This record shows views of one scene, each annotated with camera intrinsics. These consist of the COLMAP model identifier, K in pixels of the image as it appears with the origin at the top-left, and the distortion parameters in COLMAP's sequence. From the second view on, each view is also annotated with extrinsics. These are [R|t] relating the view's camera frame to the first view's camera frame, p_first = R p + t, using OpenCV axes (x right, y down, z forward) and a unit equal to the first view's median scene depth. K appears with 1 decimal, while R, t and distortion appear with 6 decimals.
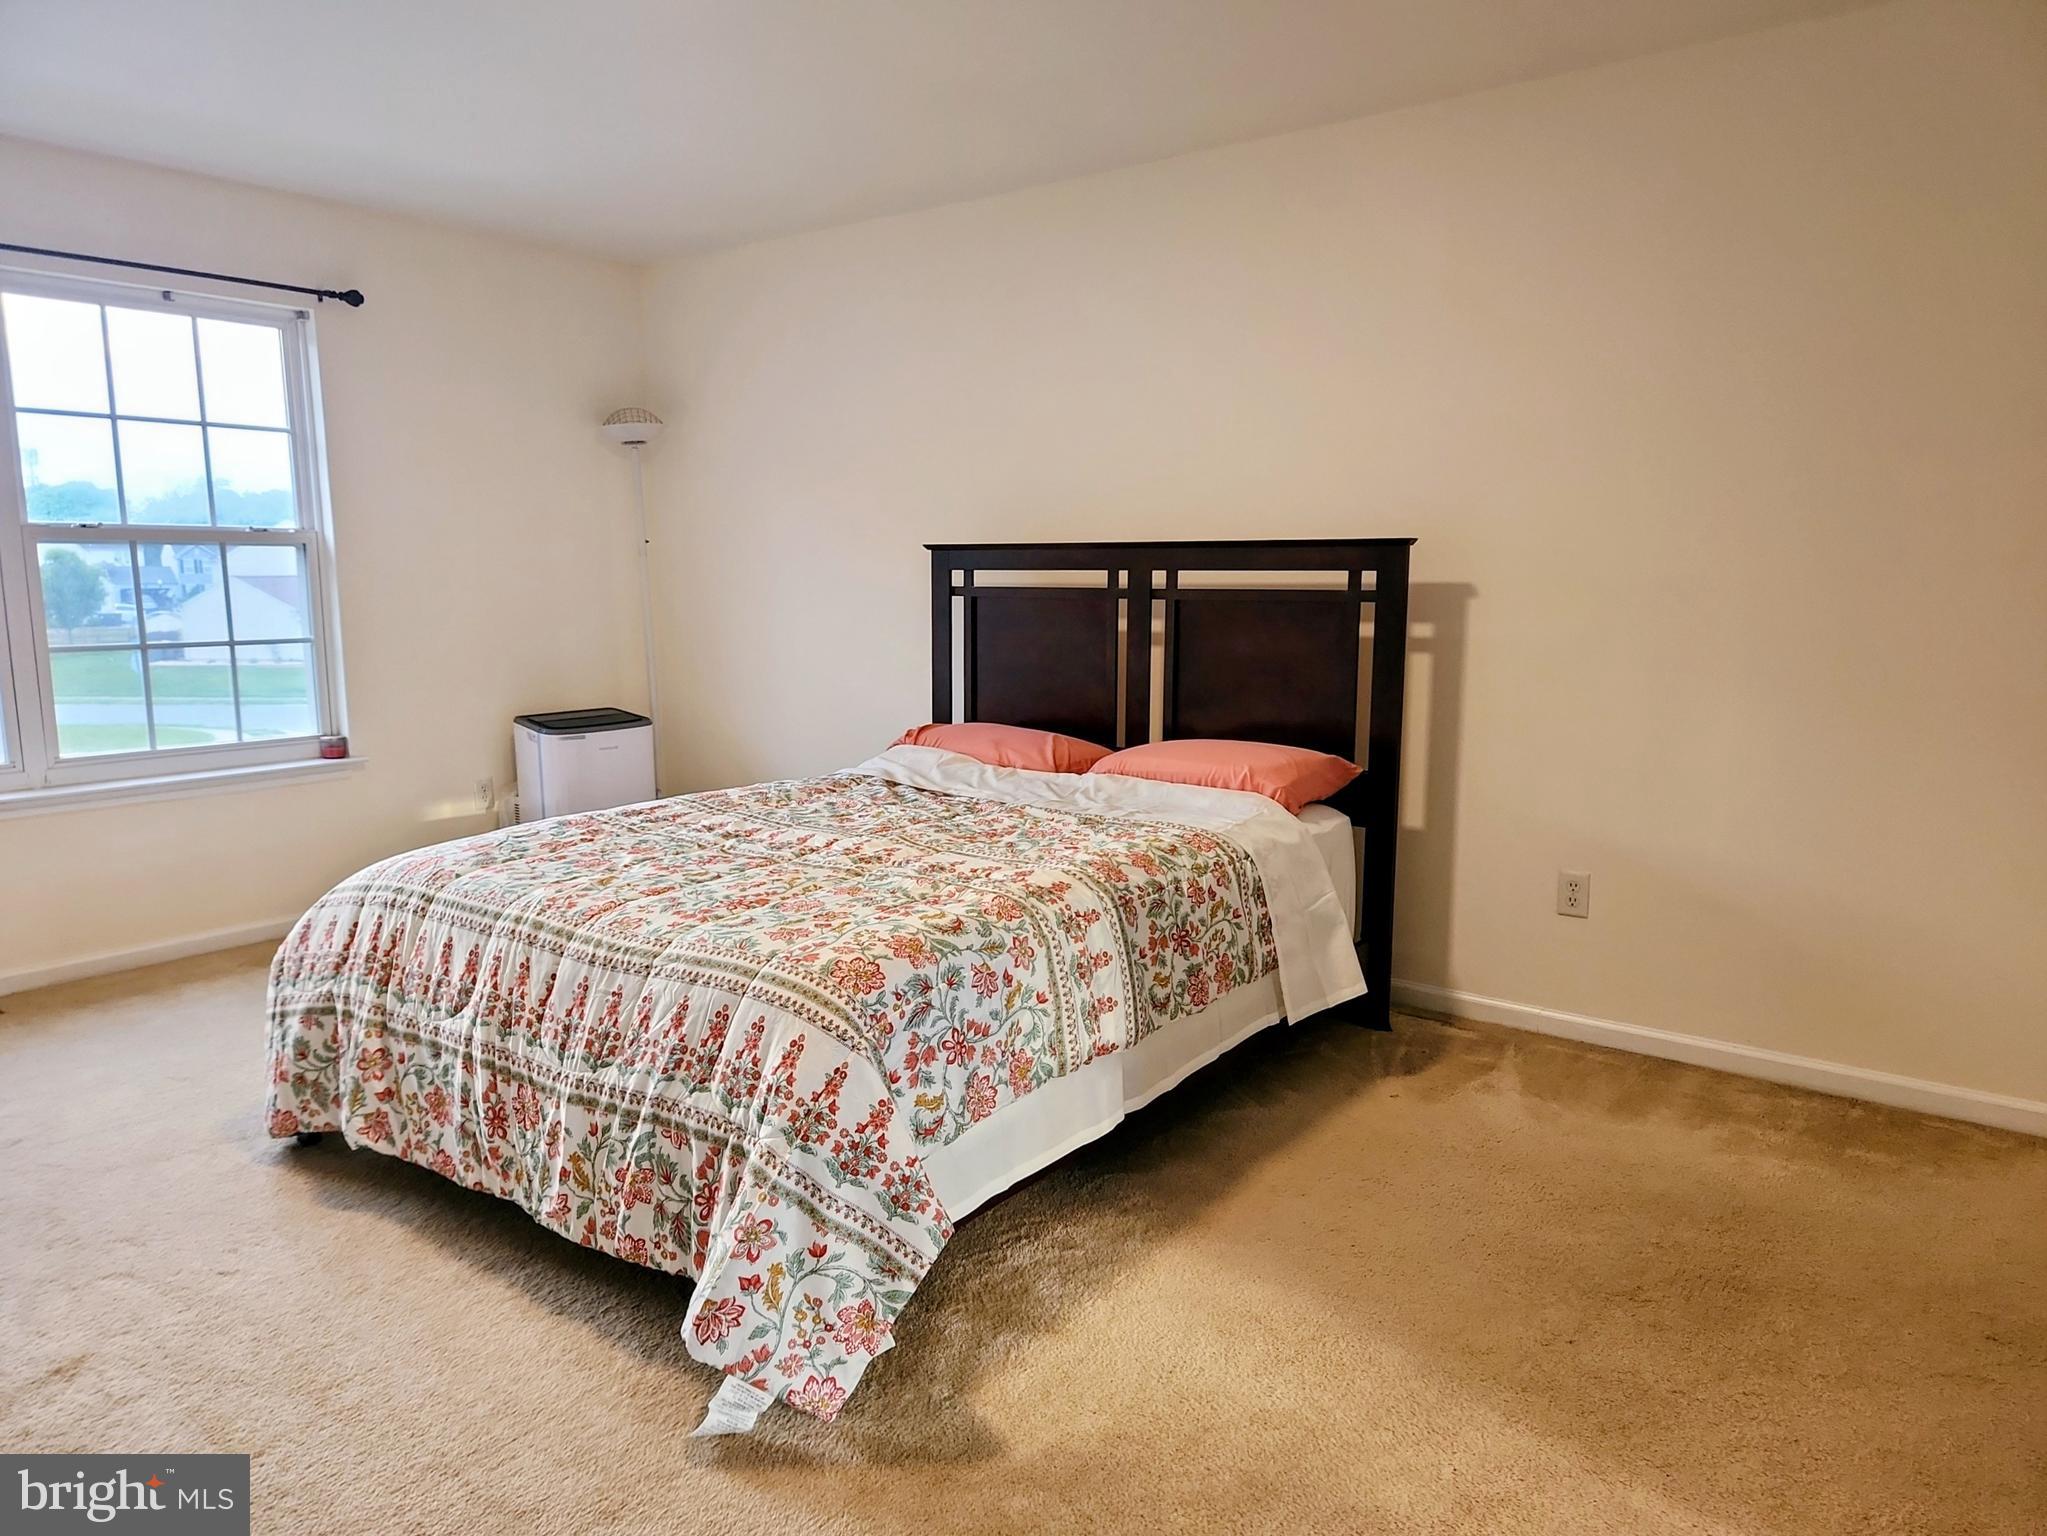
lens RADIAL K [[1394.6, 0, 1062.7], [0, 1394.6, 771.6], [0, 0, 1]] dist [0.061258, -0.055134]
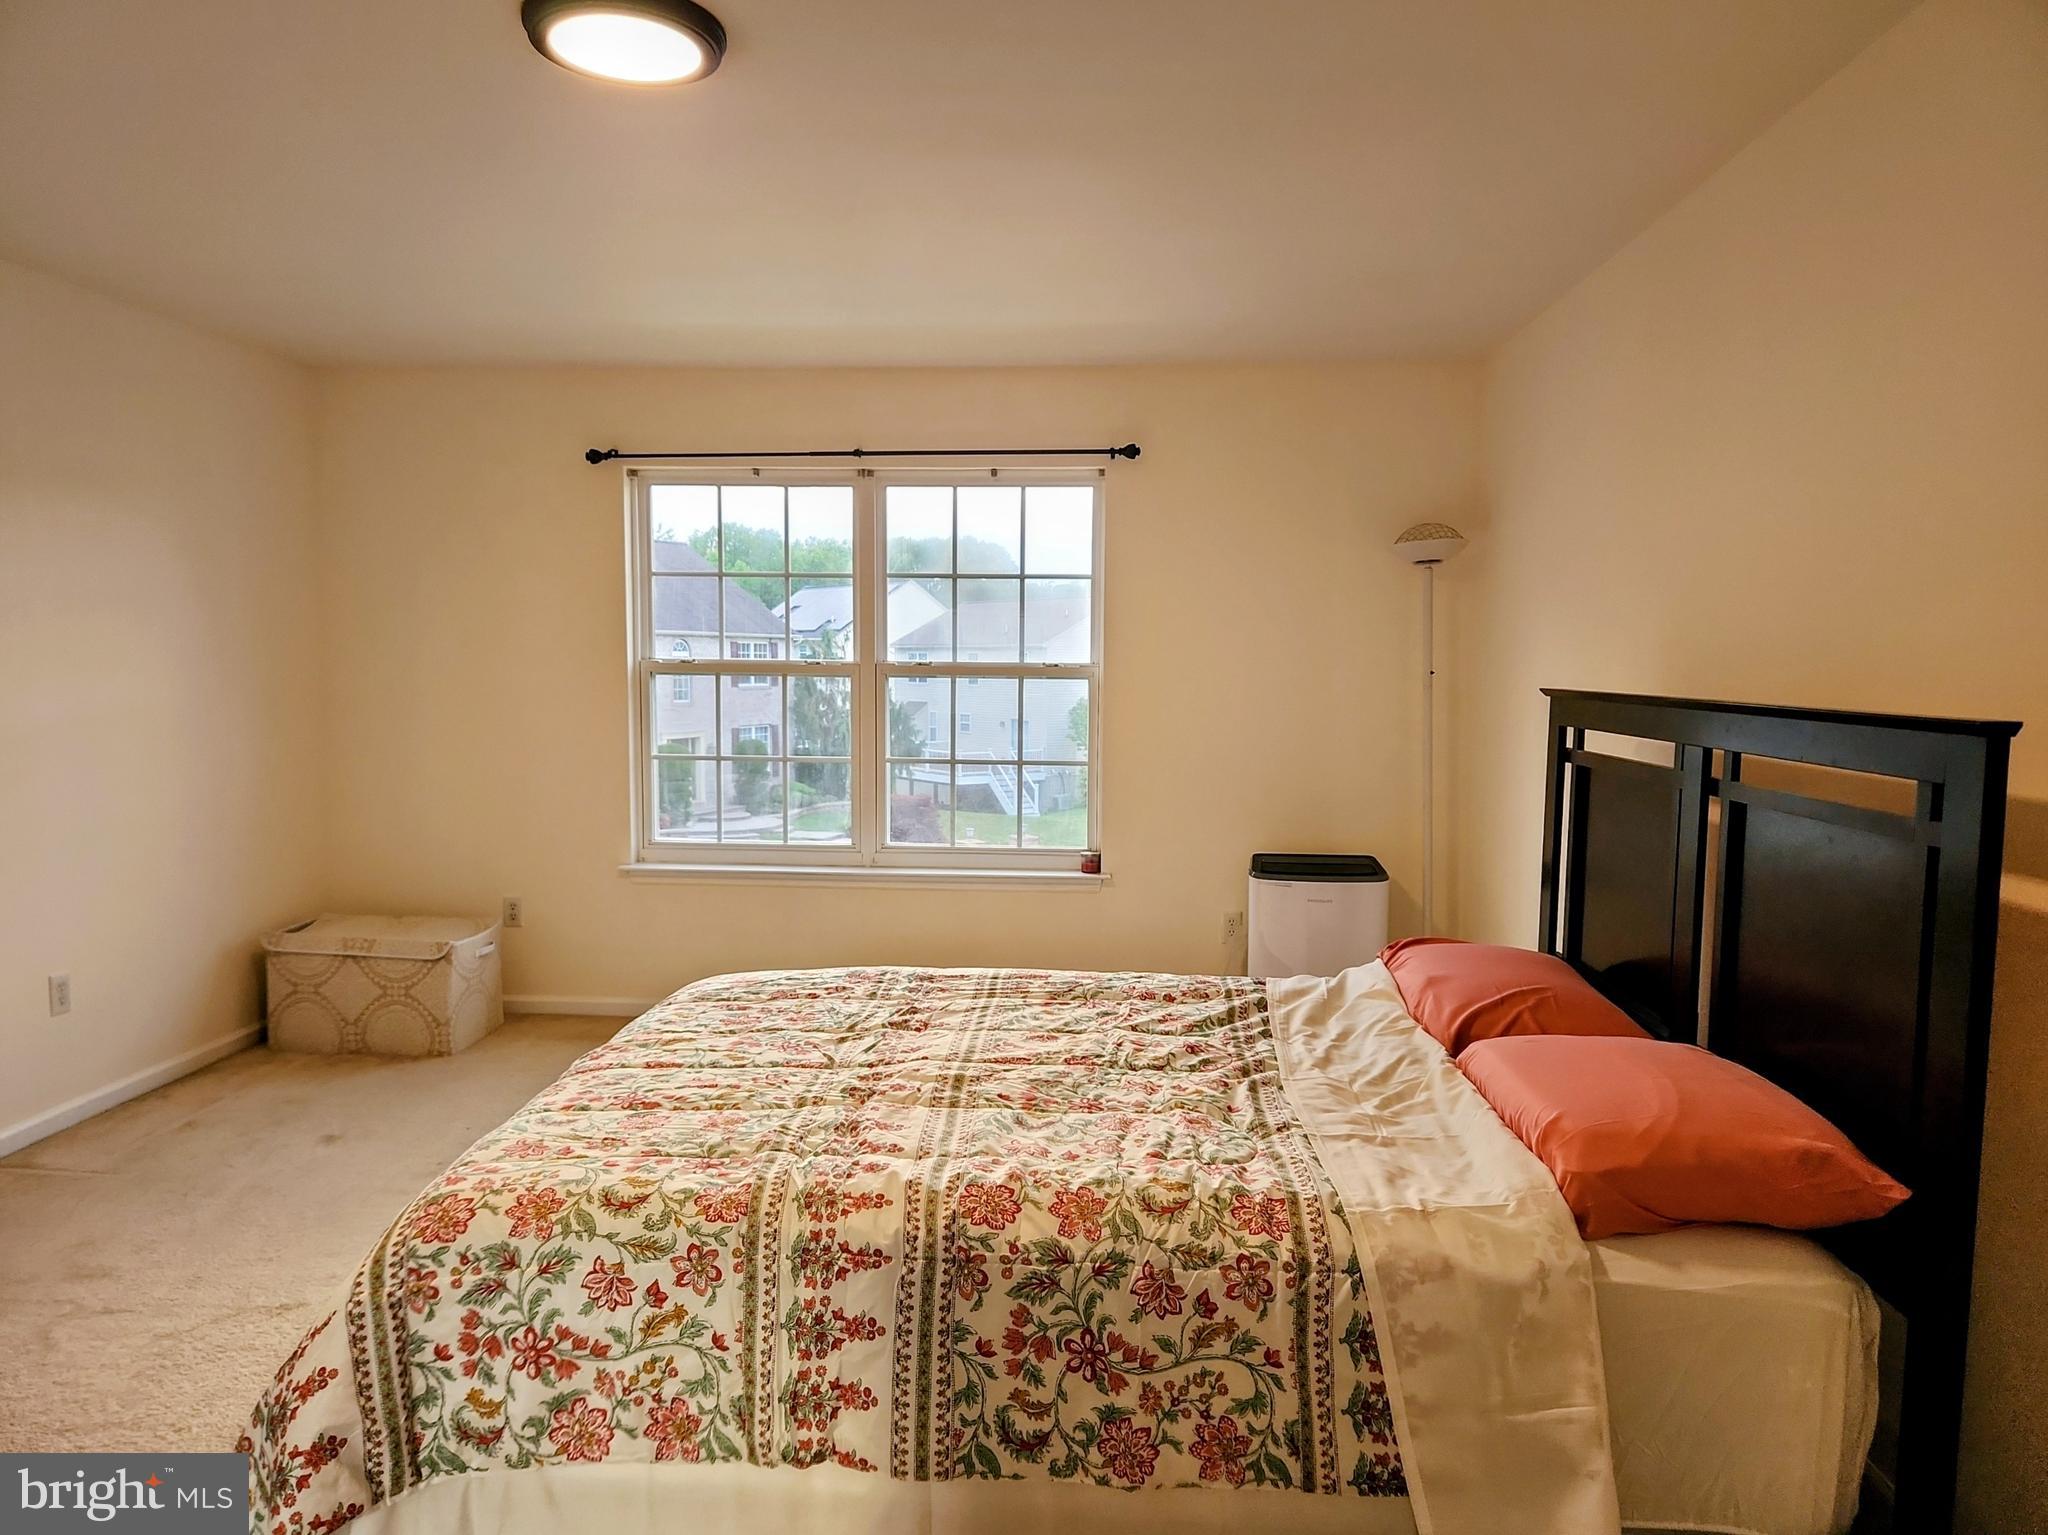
lens RADIAL K [[1395.3, 0, 1028.1], [0, 1395.3, 772.2], [0, 0, 1]] dist [0.061258, -0.055134]
pose [[0.529905, 0.074705, -0.844760, 0.592469], [-0.132292, 0.991200, 0.004670, -0.139851], [0.837675, 0.109280, 0.535125, 0.622727]]
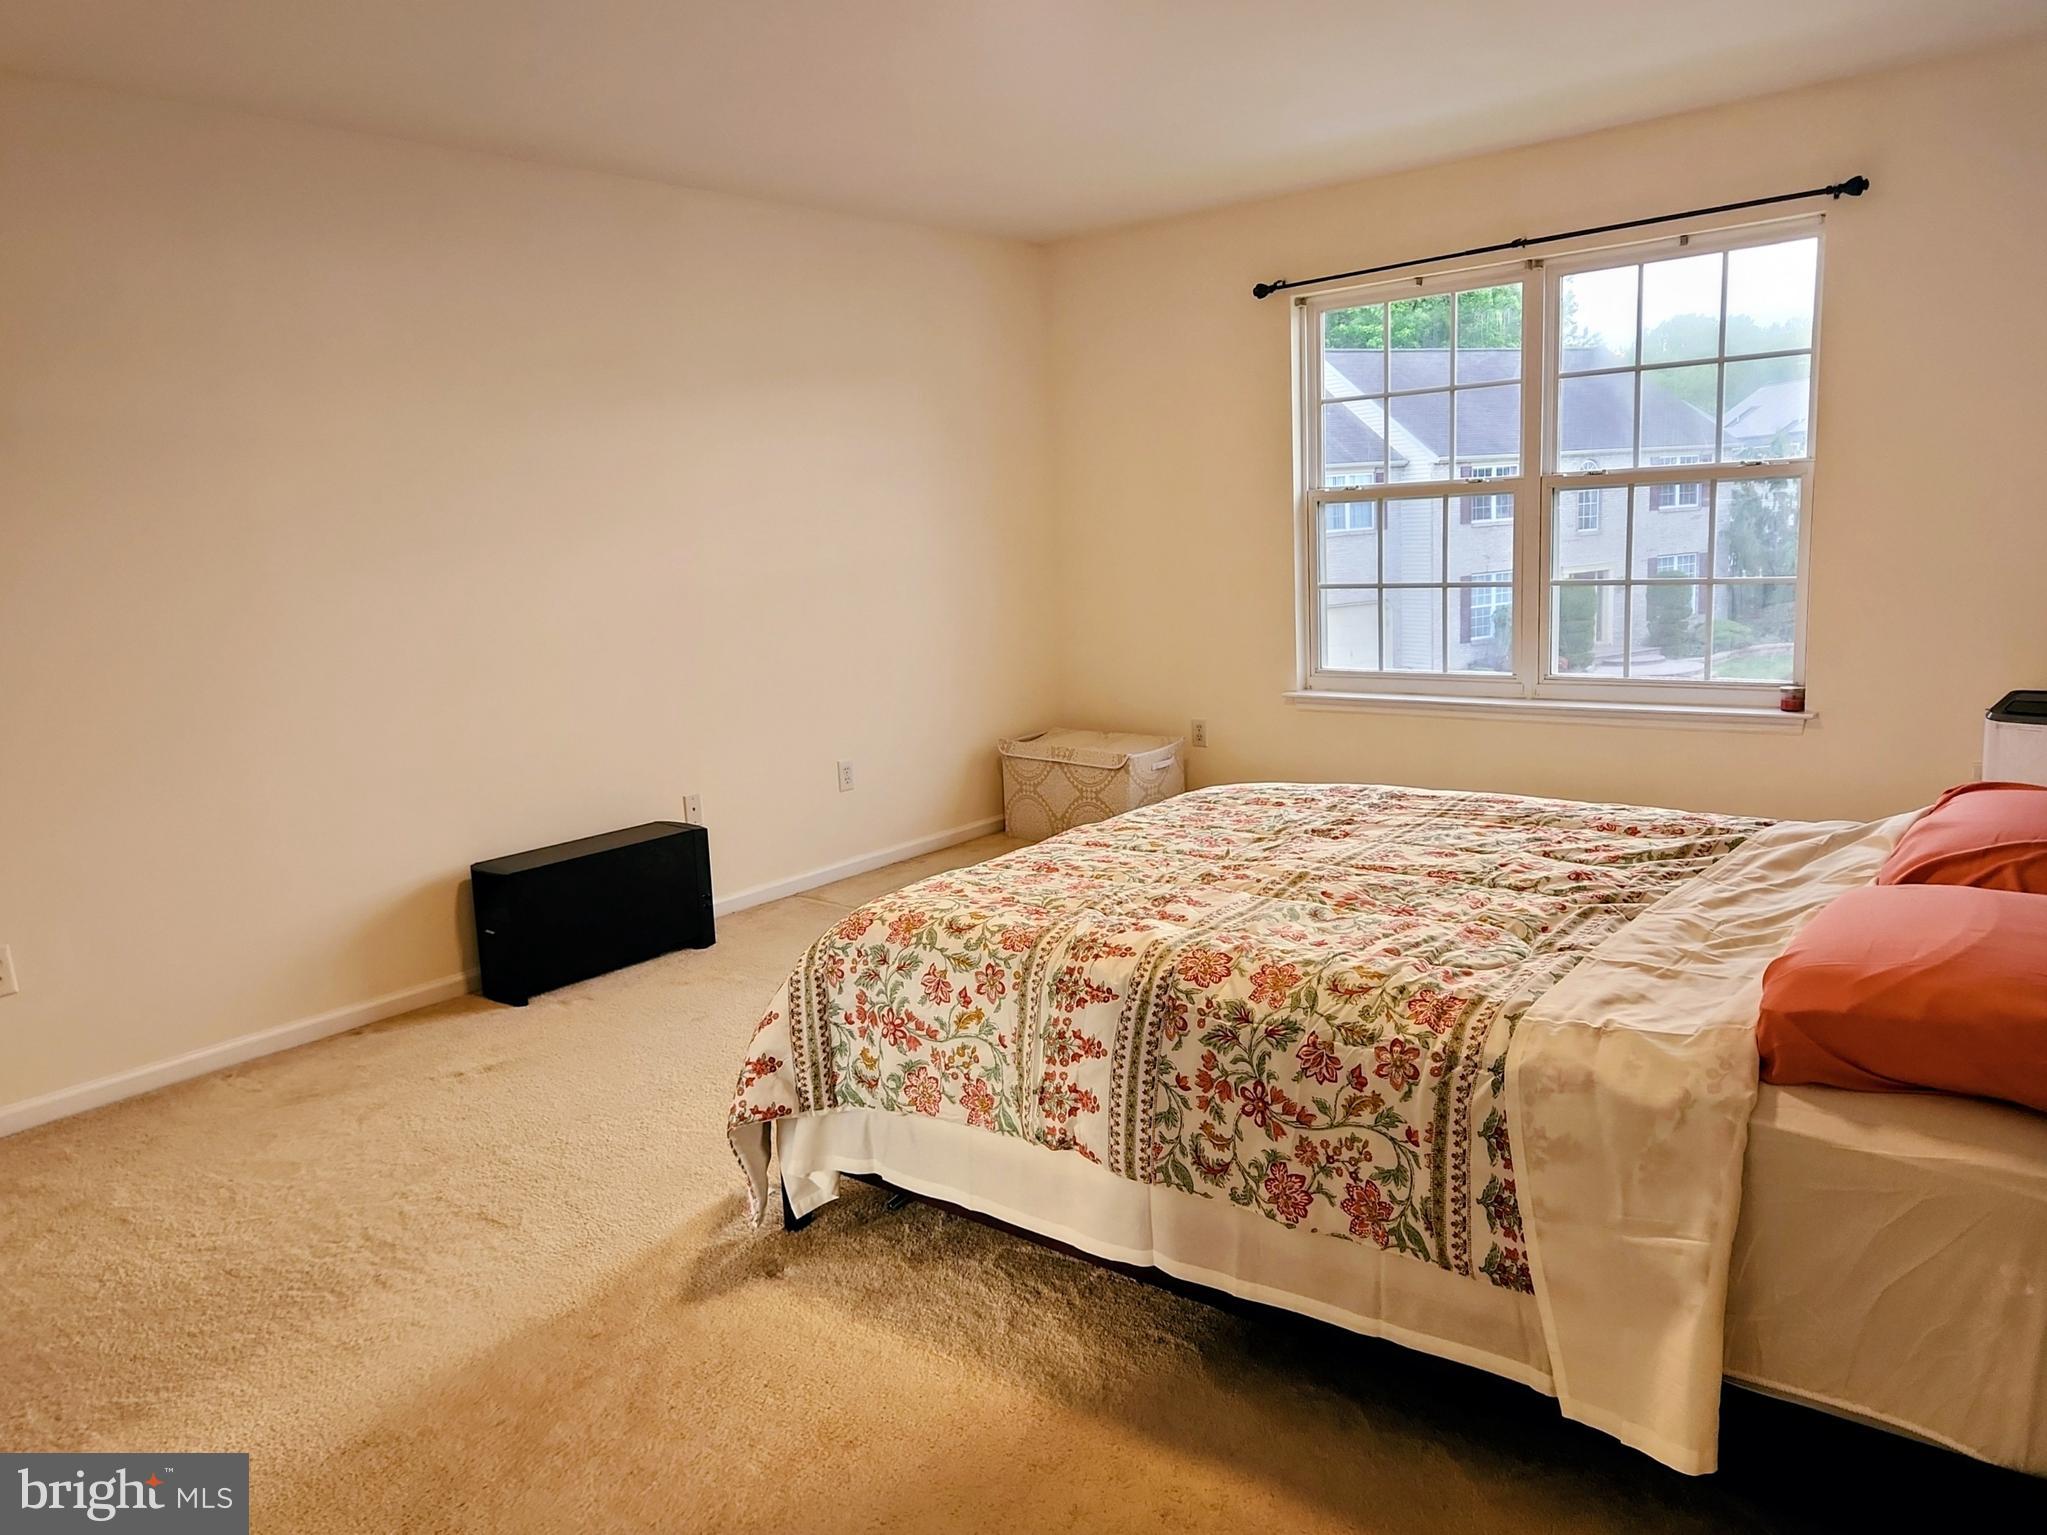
lens RADIAL K [[1497.1, 0, 1021.9], [0, 1497.1, 768.8], [0, 0, 1]] dist [0.064478, -0.015051]
pose [[-0.066150, 0.173740, -0.982567, 0.813535], [-0.095127, 0.979141, 0.179539, -0.169291], [0.993265, 0.105345, -0.048243, 0.916991]]
